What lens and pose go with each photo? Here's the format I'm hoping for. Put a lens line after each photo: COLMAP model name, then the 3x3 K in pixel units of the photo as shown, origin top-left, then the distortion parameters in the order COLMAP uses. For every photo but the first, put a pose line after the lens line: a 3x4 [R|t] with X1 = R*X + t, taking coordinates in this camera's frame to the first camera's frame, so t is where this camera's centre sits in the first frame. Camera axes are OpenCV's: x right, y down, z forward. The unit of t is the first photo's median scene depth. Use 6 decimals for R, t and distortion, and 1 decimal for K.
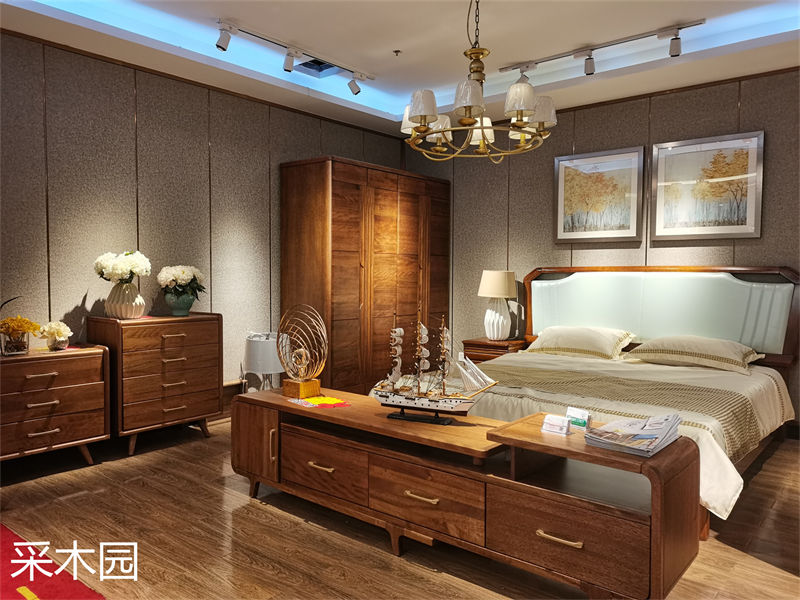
lens RADIAL K [[603.6, 0, 399.8], [0, 603.6, 297.3], [0, 0, 1]] dist [0.009334, 0.004407]
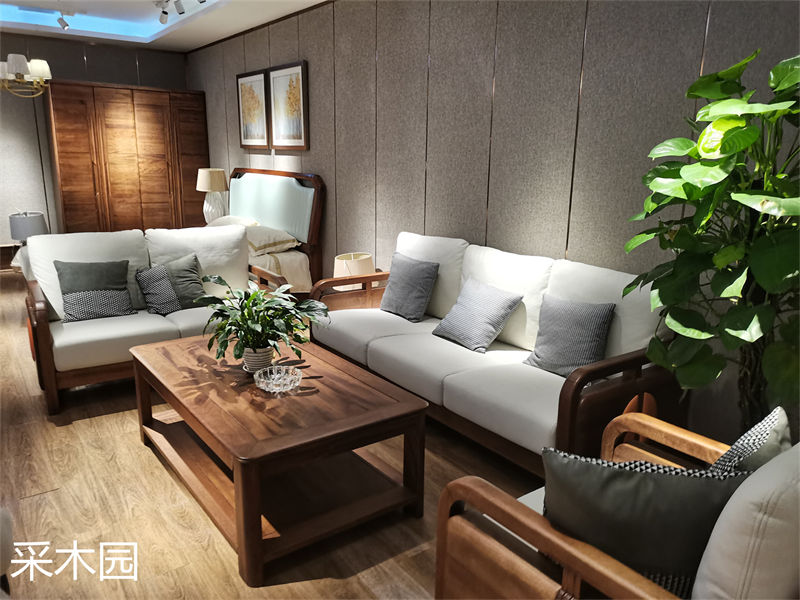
lens RADIAL K [[603.6, 0, 400.9], [0, 603.6, 302.6], [0, 0, 1]] dist [0.009334, 0.004407]
pose [[0.974280, 0.071027, -0.213852, 0.923407], [-0.027193, 0.979148, 0.201318, -0.040577], [0.223692, -0.190325, 0.955897, -0.186299]]
